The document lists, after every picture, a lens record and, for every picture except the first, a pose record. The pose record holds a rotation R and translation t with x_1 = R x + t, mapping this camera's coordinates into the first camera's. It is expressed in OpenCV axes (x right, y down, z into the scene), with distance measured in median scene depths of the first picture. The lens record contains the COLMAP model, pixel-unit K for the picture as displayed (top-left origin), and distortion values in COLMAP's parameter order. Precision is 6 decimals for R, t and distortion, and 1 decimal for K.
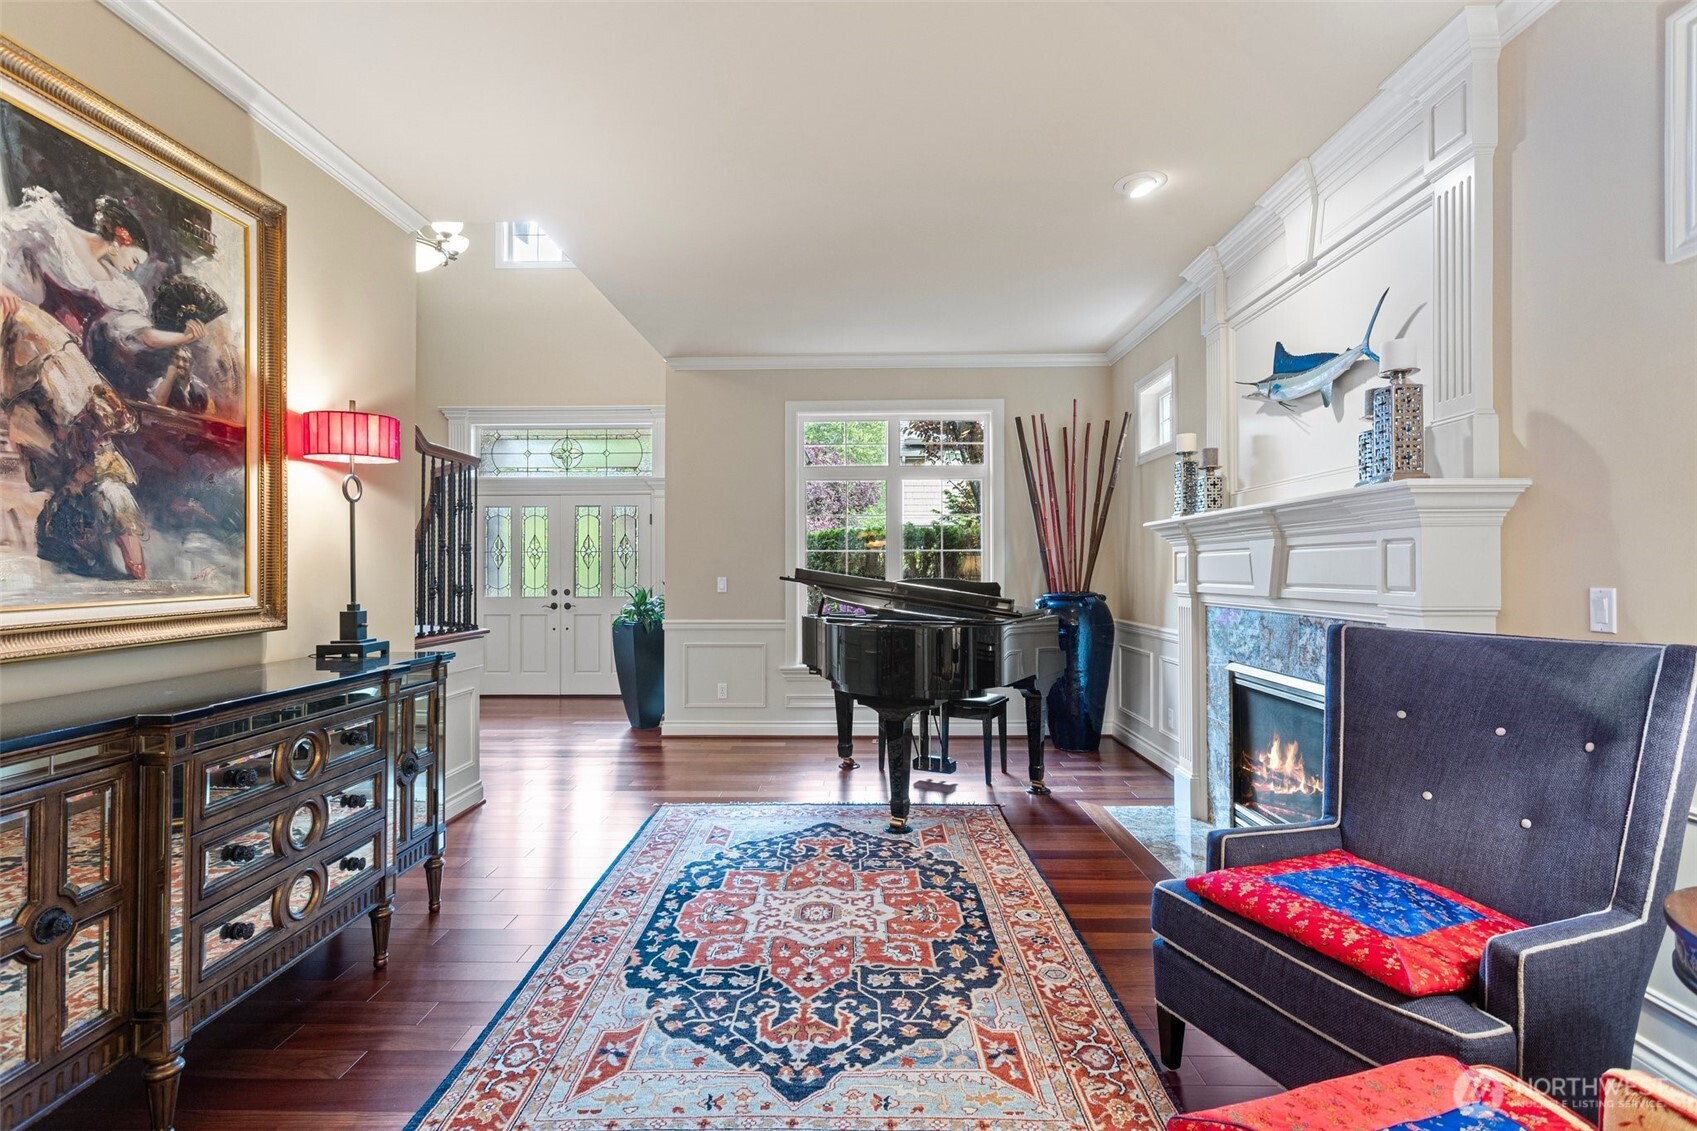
lens RADIAL K [[816.6, 0, 848.0], [0, 816.6, 566.2], [0, 0, 1]] dist [0.005407, 0.001517]
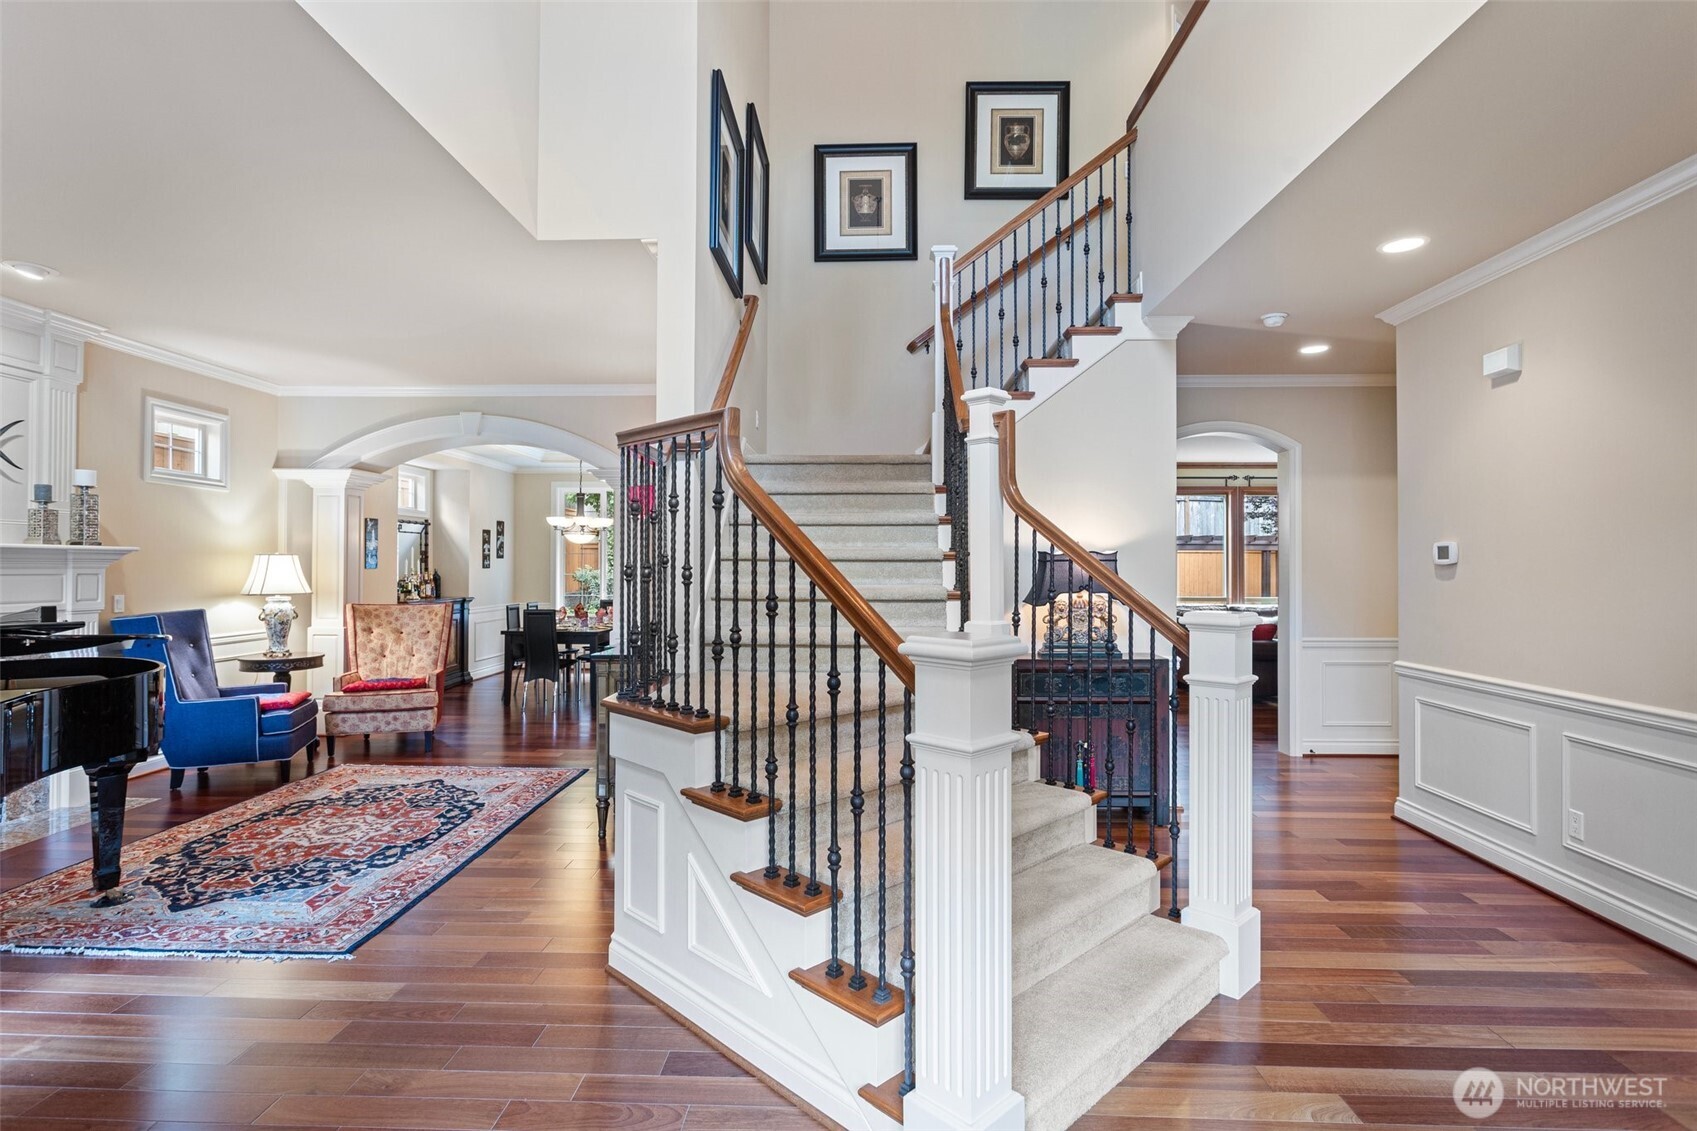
lens RADIAL K [[877.8, 0, 839.4], [0, 877.8, 562.3], [0, 0, 1]] dist [-0.007733, 0.004308]
pose [[-0.999427, 0.001630, 0.033807, -0.824383], [0.001303, 0.999952, -0.009696, -0.026125], [-0.033821, -0.009647, -0.999381, 2.132213]]
